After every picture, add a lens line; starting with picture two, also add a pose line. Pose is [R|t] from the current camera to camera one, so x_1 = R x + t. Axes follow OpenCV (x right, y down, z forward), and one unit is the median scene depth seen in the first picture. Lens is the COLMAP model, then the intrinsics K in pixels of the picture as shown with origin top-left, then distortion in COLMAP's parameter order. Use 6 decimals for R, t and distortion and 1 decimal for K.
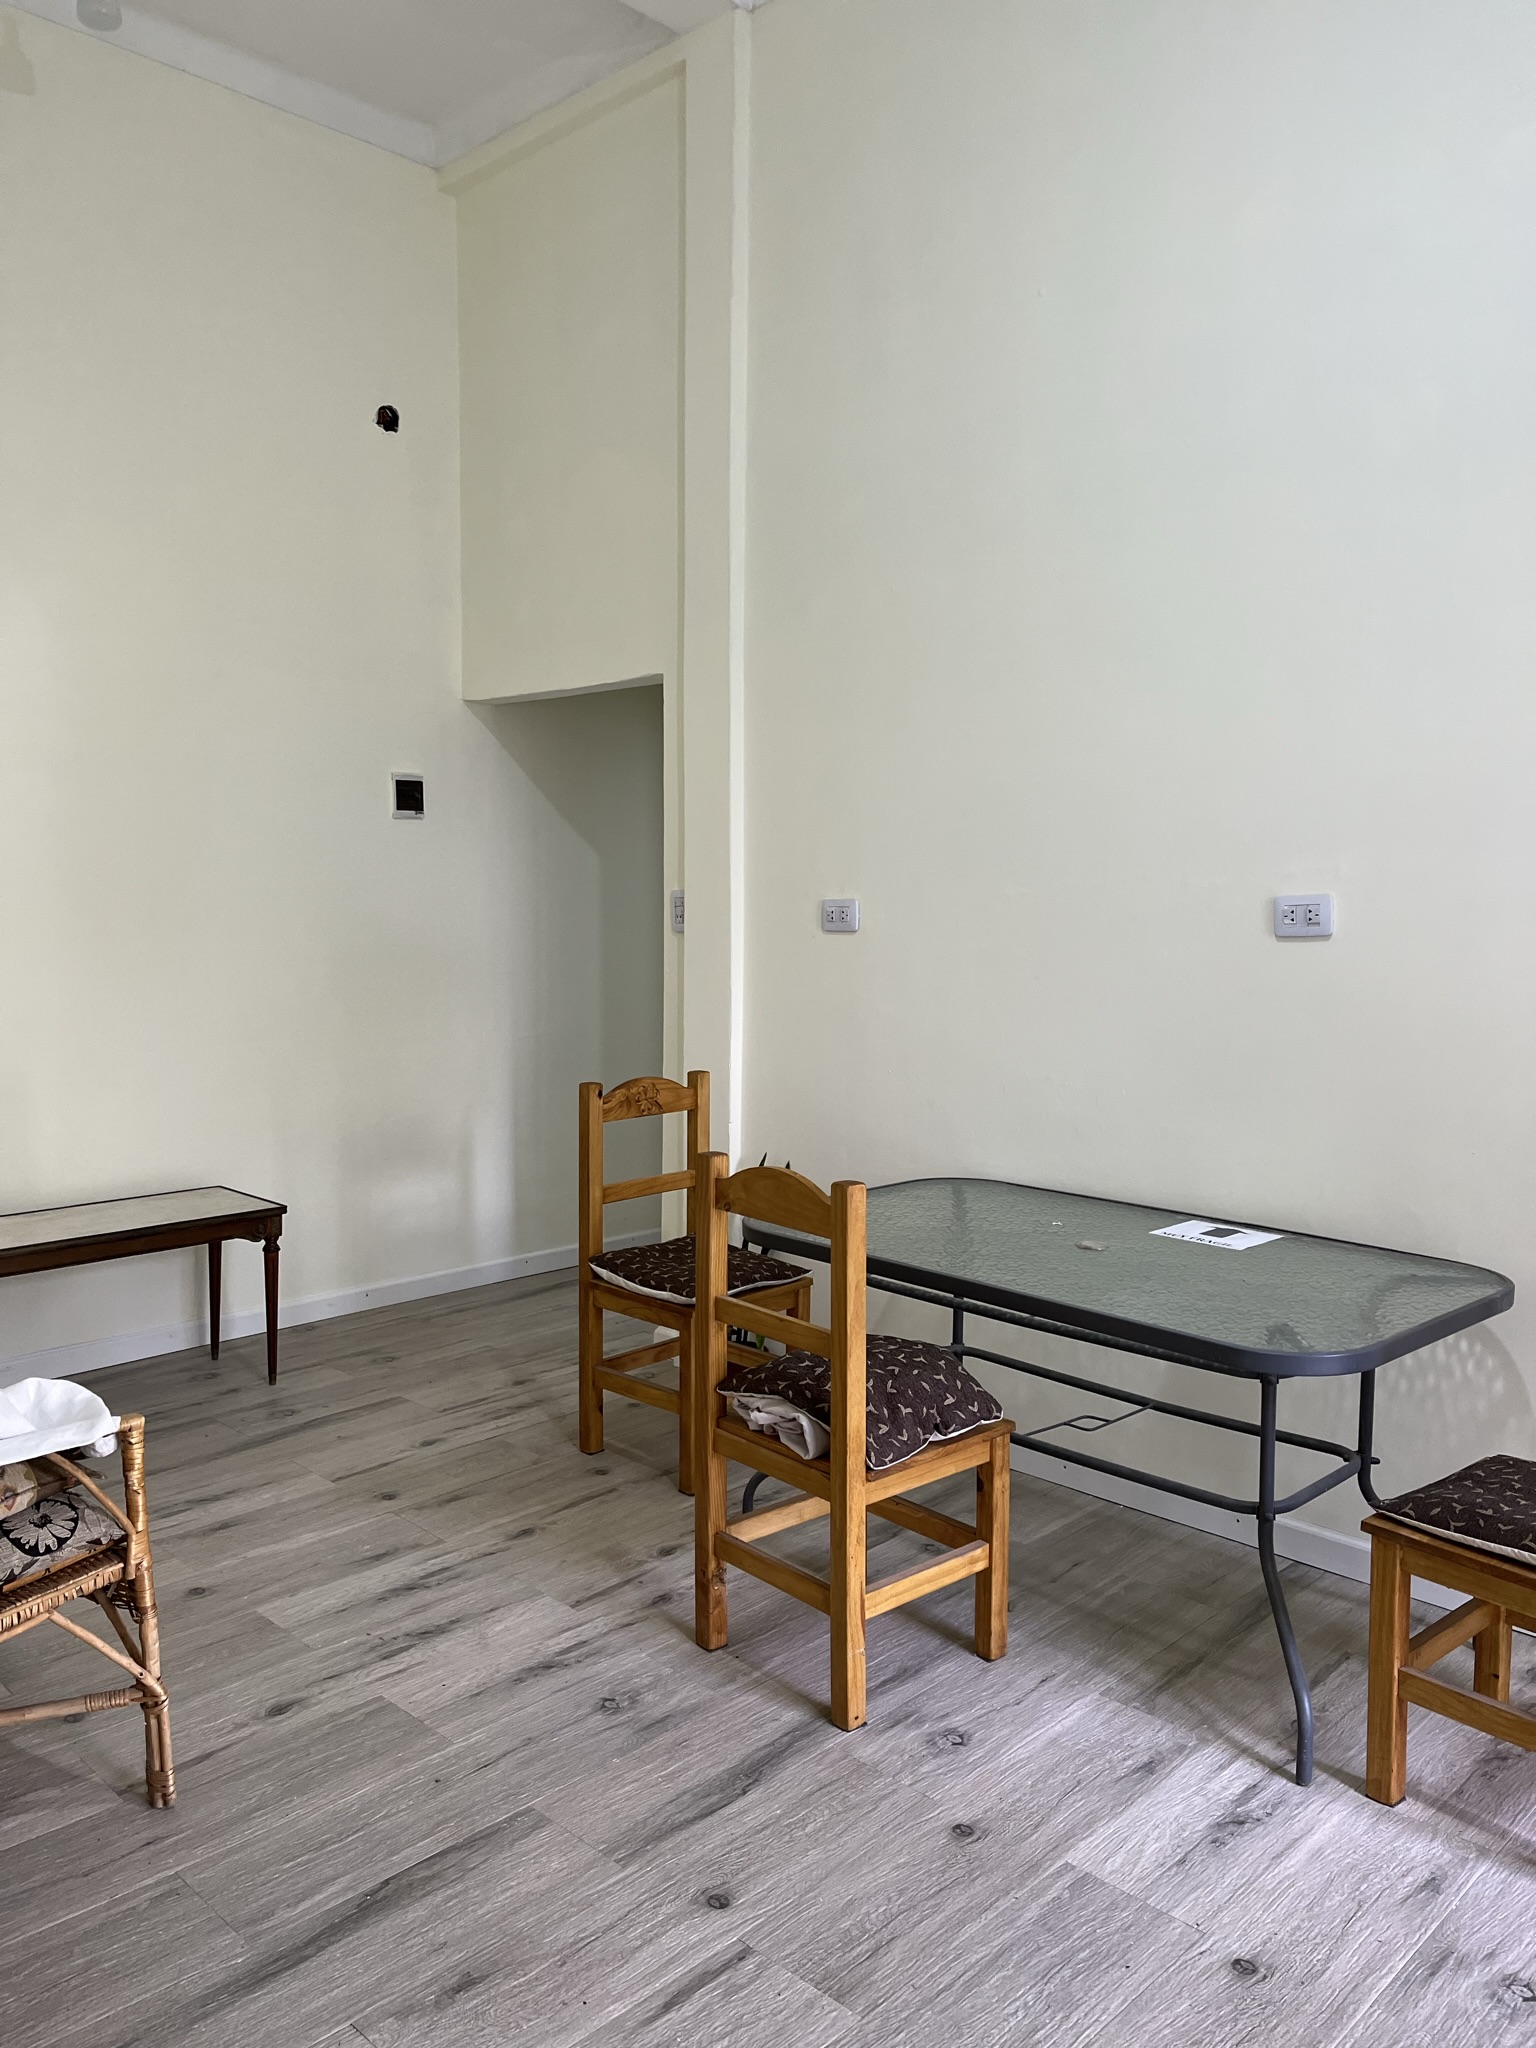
lens RADIAL K [[1528.4, 0, 759.6], [0, 1528.4, 1019.7], [0, 0, 1]] dist [0.053190, -0.072320]
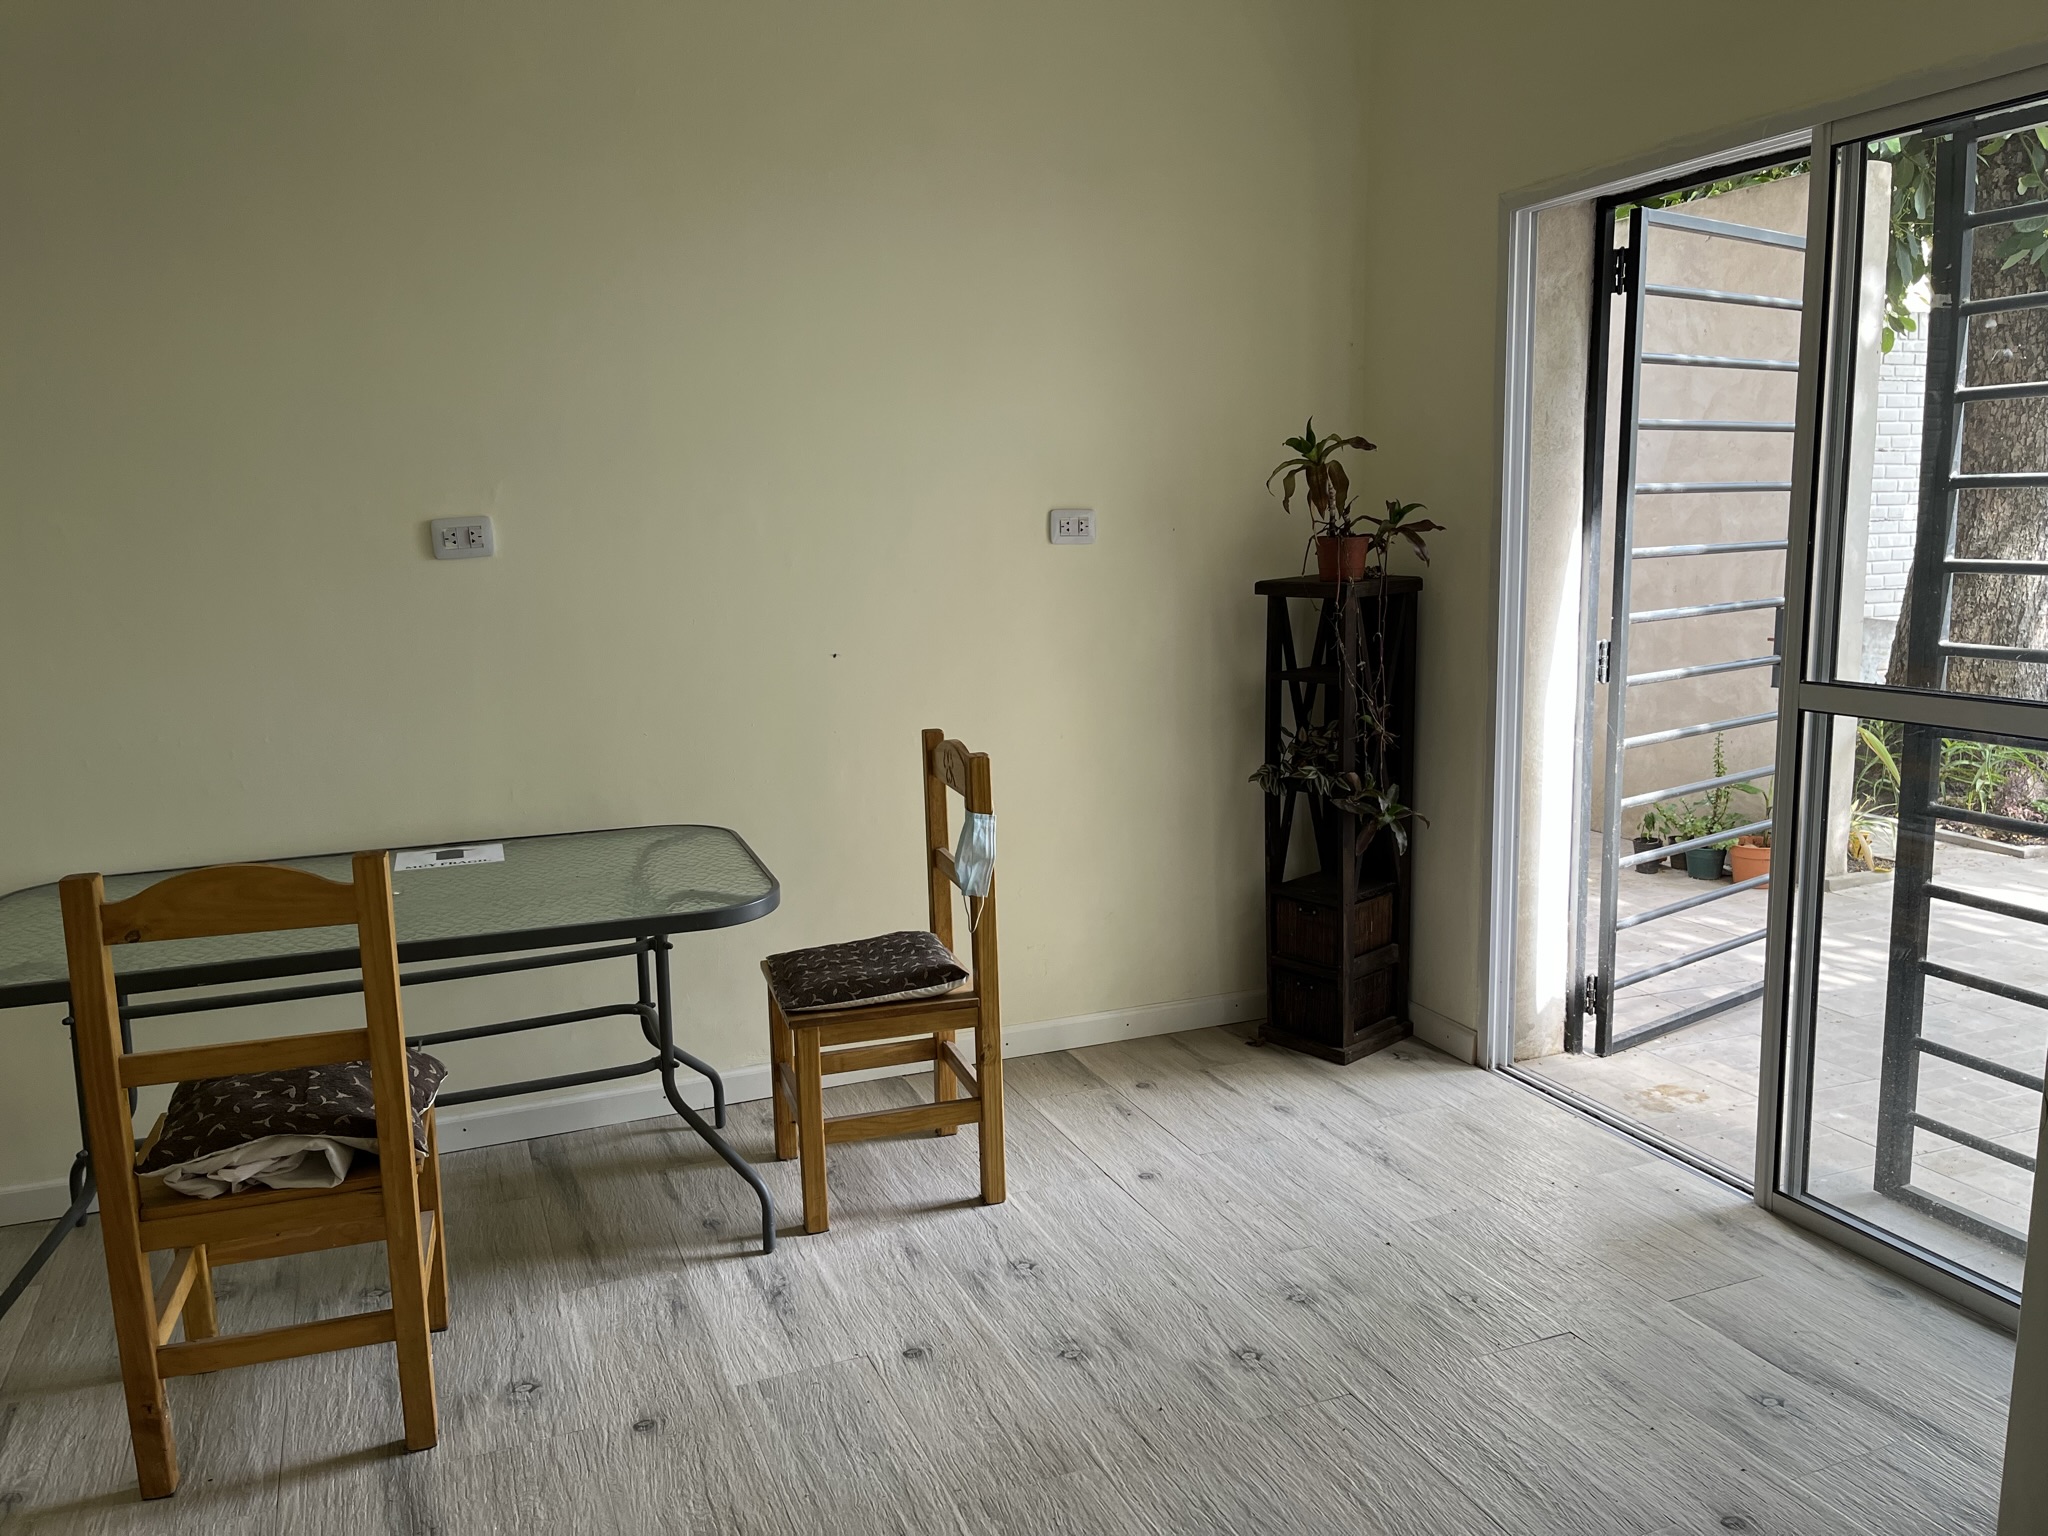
lens RADIAL K [[1528.4, 0, 1022.9], [0, 1528.4, 768.4], [0, 0, 1]] dist [0.053190, -0.072320]
pose [[0.394224, -0.165541, 0.903982, -0.531484], [0.102108, 0.985443, 0.135929, -0.019787], [-0.913324, 0.038717, 0.405389, 0.280269]]
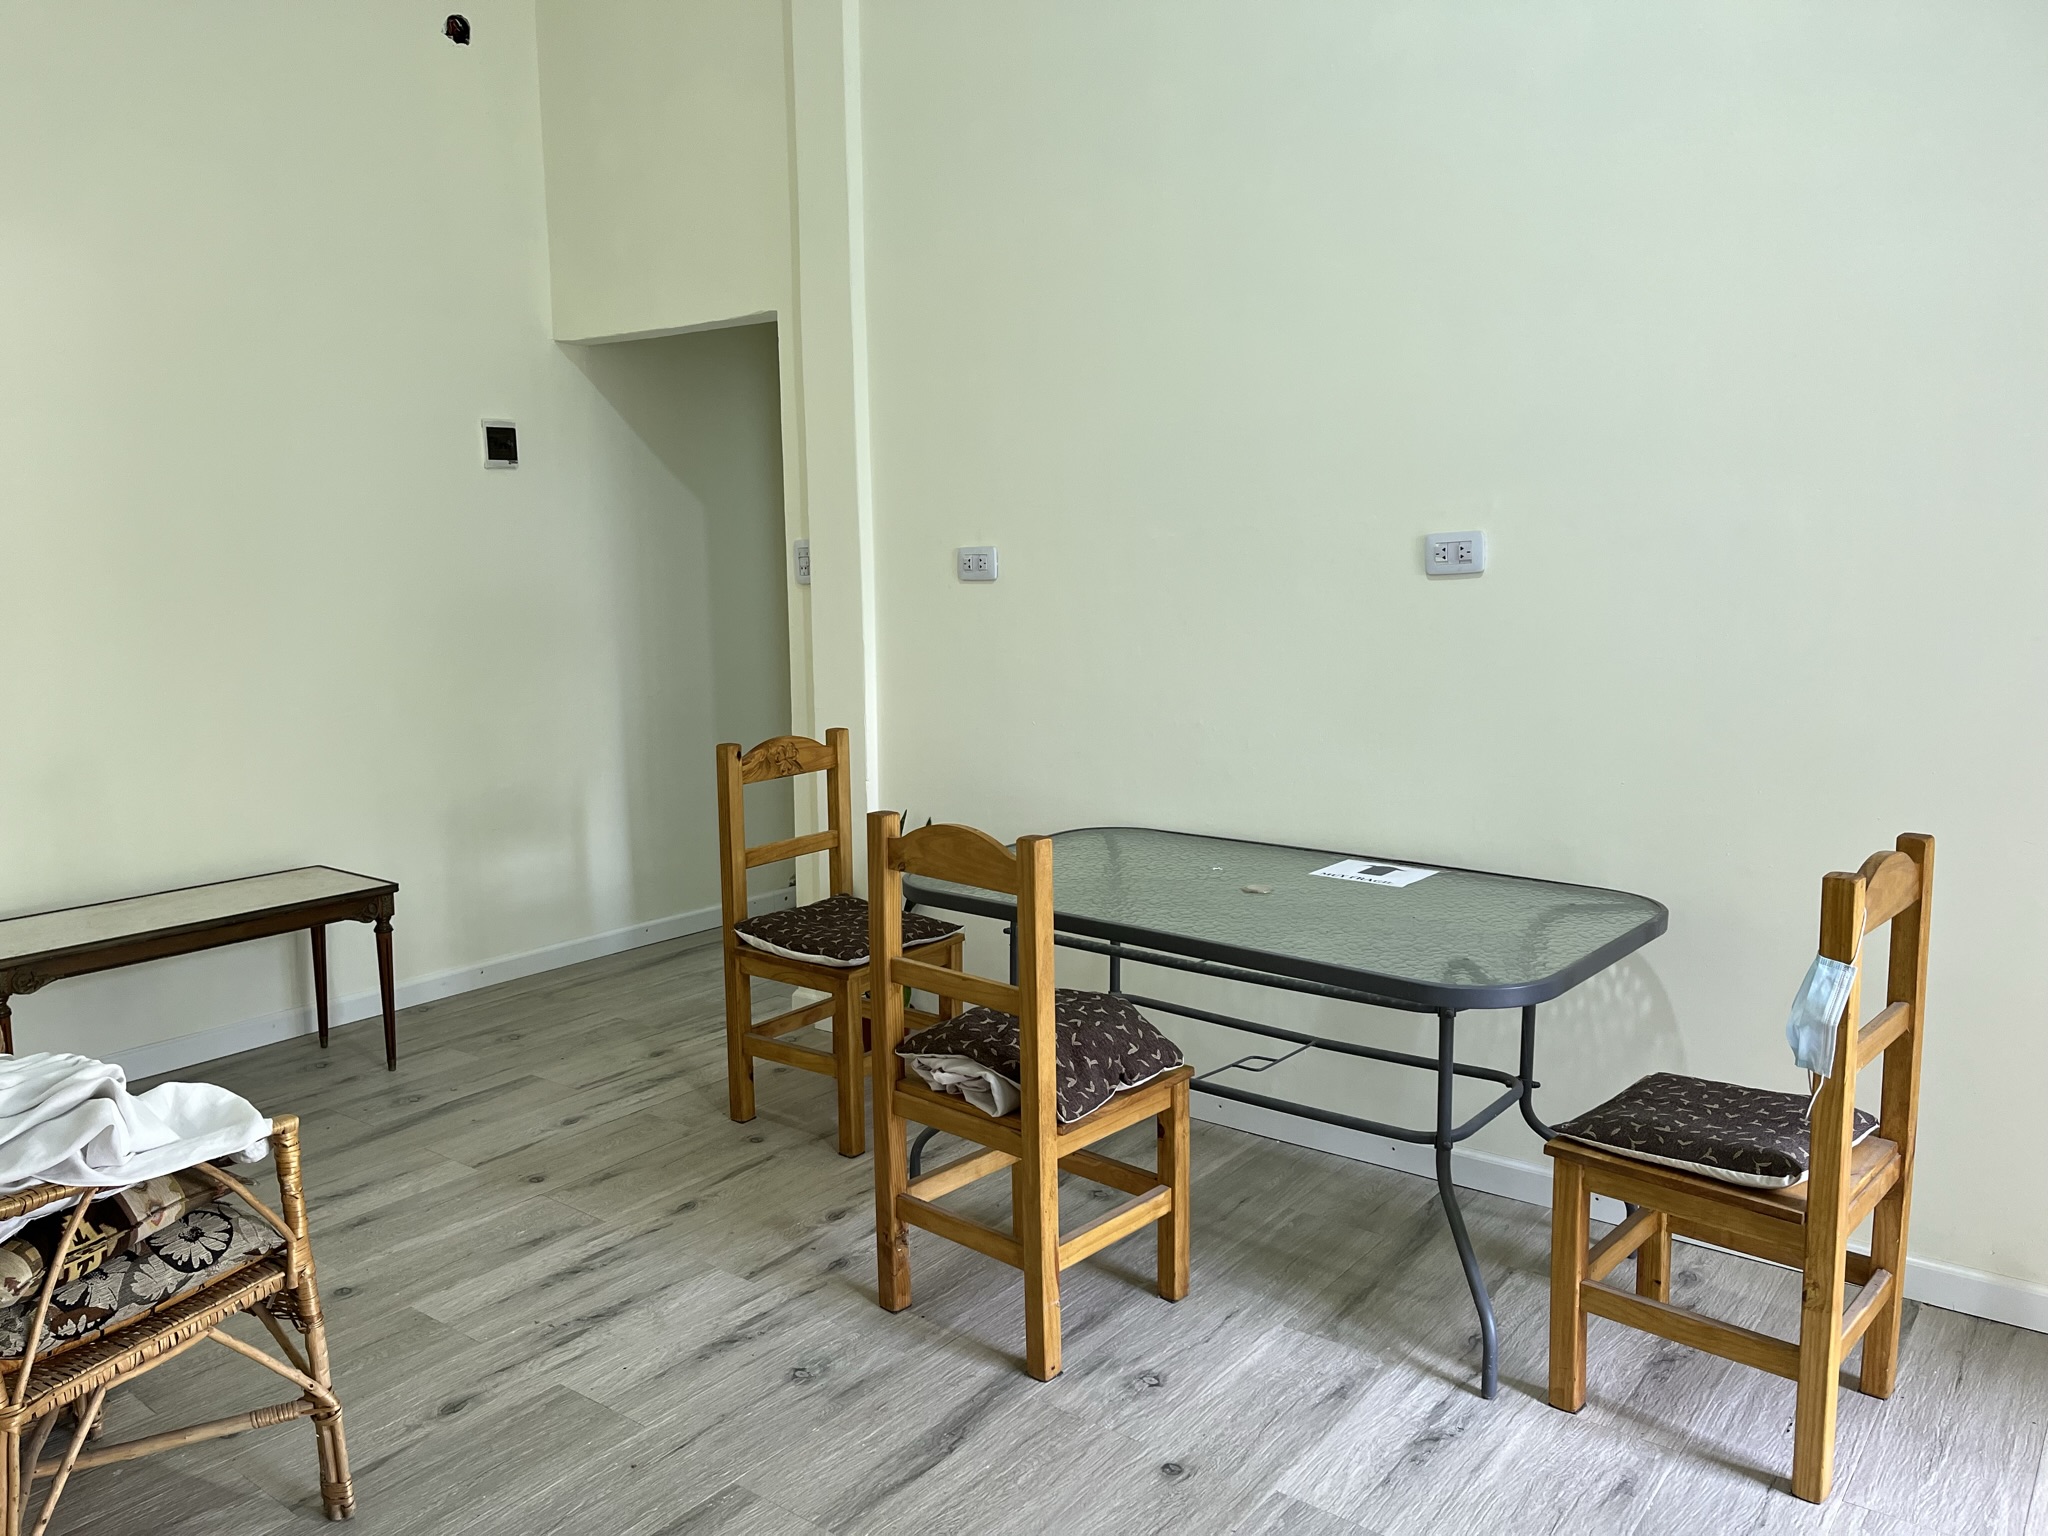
lens RADIAL K [[1528.4, 0, 1014.3], [0, 1528.4, 776.6], [0, 0, 1]] dist [0.053190, -0.072320]
pose [[0.992973, -0.035123, 0.113007, -0.057983], [0.027401, 0.997228, 0.069173, 0.000333], [-0.115124, -0.065590, 0.991183, 0.035622]]
